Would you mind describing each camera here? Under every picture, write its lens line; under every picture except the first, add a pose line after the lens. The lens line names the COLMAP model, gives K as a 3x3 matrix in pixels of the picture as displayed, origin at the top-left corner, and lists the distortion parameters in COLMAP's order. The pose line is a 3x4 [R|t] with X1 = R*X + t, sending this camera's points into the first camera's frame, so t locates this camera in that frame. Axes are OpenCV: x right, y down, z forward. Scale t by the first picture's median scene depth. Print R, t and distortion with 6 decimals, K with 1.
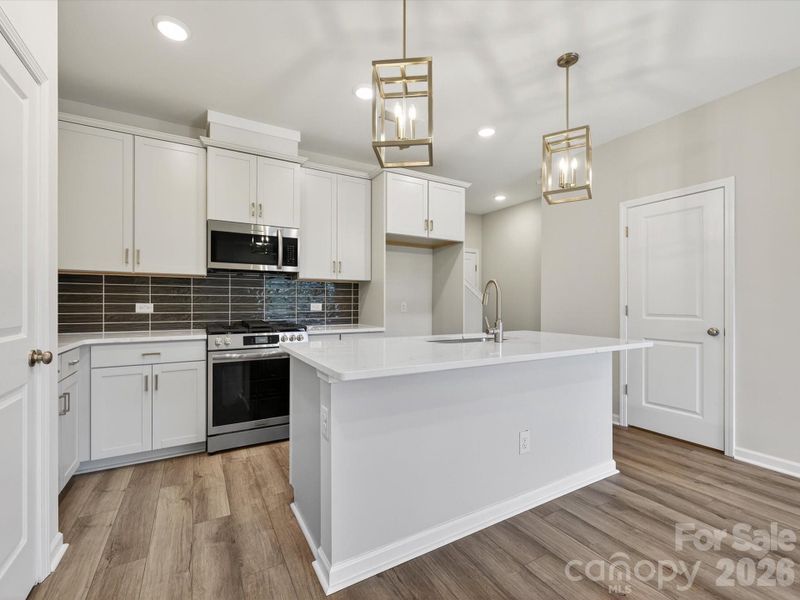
lens RADIAL K [[355.5, 0, 402.3], [0, 355.5, 303.4], [0, 0, 1]] dist [-0.000410, 0.000146]
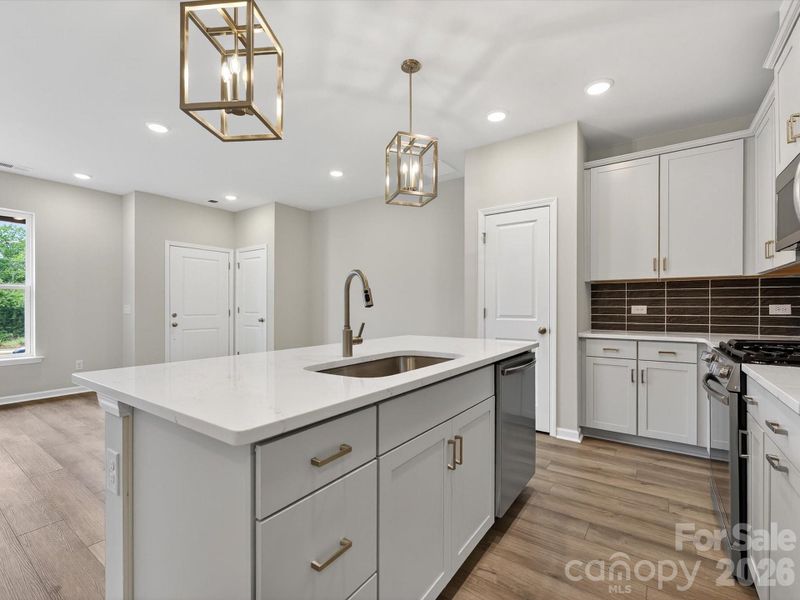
lens RADIAL K [[361.6, 0, 404.5], [0, 361.6, 308.3], [0, 0, 1]] dist [-0.013919, 0.000184]
pose [[-0.903463, -0.000819, -0.428665, 0.366265], [-0.001753, 0.999997, 0.001785, 0.003904], [0.428662, 0.002364, -0.903462, 1.315381]]
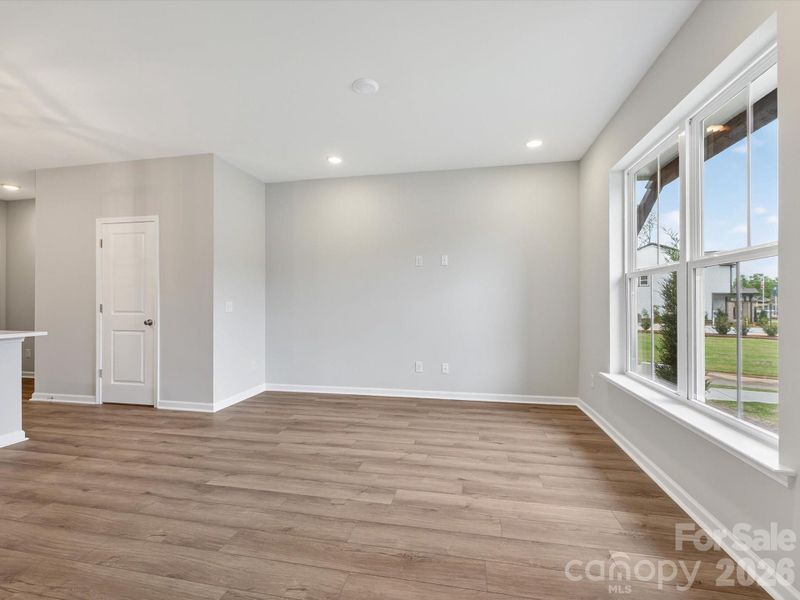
lens RADIAL K [[361.8, 0, 400.0], [0, 361.8, 300.0], [0, 0, 1]] dist [-0.001292, -0.000627]
pose [[0.659735, 0.002863, 0.751493, 0.434944], [0.001958, 0.999983, -0.005528, 0.000834], [-0.751496, 0.005119, 0.659718, -0.670011]]
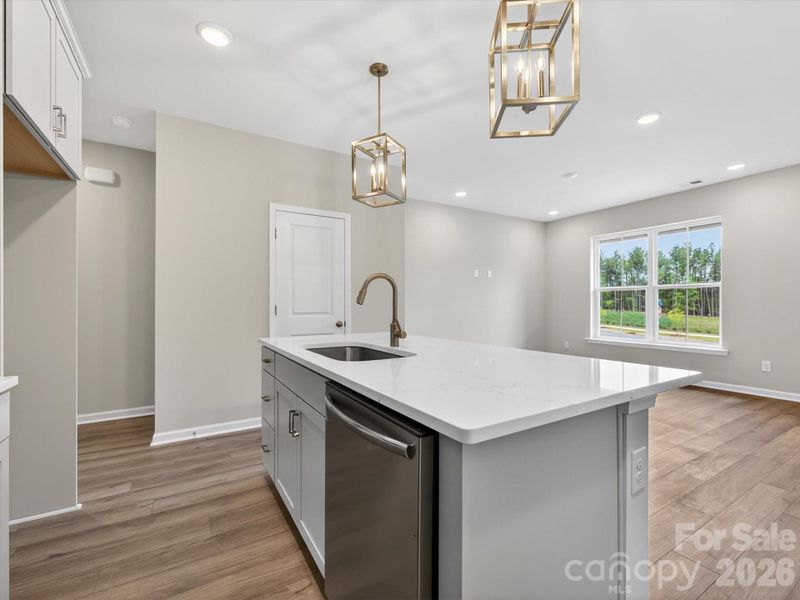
lens RADIAL K [[360.1, 0, 399.2], [0, 360.1, 303.6], [0, 0, 1]] dist [0.000258, 0.000226]
pose [[-0.017924, -0.001714, 0.999838, -0.475854], [0.002272, 0.999996, 0.001755, 0.000269], [-0.999837, 0.002303, -0.017920, 0.763211]]
